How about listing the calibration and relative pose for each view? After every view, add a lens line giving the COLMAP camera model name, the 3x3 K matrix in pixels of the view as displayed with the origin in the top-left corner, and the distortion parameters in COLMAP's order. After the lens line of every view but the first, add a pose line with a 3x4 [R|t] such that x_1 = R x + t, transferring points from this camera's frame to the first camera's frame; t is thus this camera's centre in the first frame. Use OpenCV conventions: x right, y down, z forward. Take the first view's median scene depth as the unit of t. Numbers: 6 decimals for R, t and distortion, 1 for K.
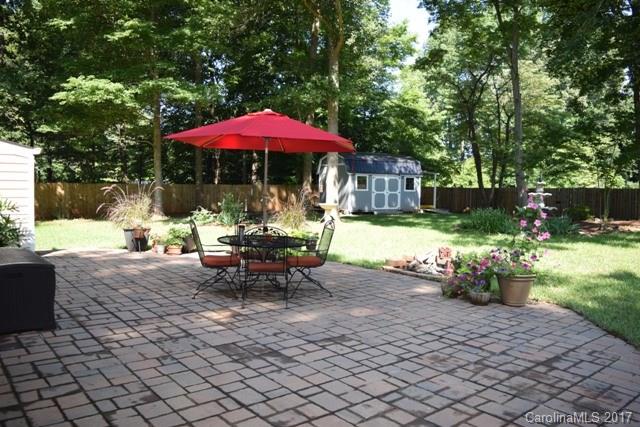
lens RADIAL K [[501.5, 0, 320.0], [0, 501.5, 213.5], [0, 0, 1]] dist [-0.103383, 0.036178]
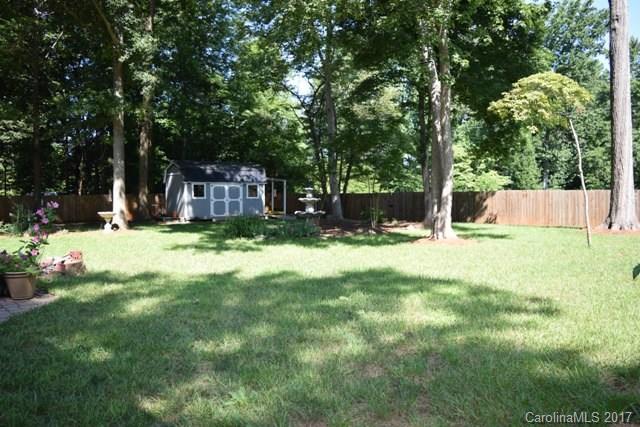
lens RADIAL K [[501.5, 0, 320.0], [0, 501.5, 213.5], [0, 0, 1]] dist [-0.103383, 0.036178]
pose [[0.995611, -0.018720, 0.091700, 0.235525], [0.020167, 0.999686, -0.014885, 0.005158], [-0.091392, 0.016669, 0.995675, -0.046789]]
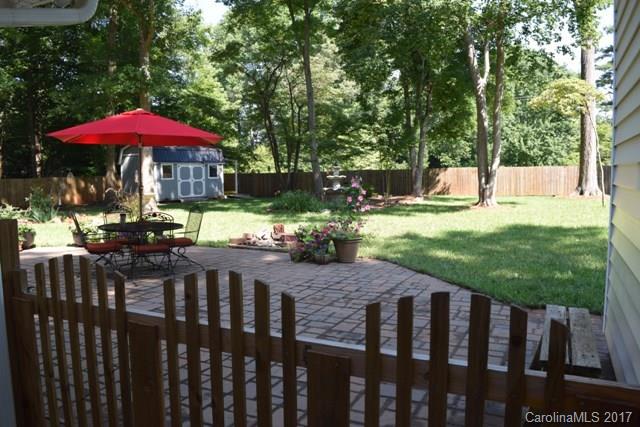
lens RADIAL K [[501.5, 0, 320.0], [0, 501.5, 213.5], [0, 0, 1]] dist [-0.103383, 0.036178]
pose [[0.911251, -0.061386, 0.407251, -0.048579], [0.050530, 0.998023, 0.037371, 0.001140], [-0.408740, -0.013476, 0.912551, -0.042328]]
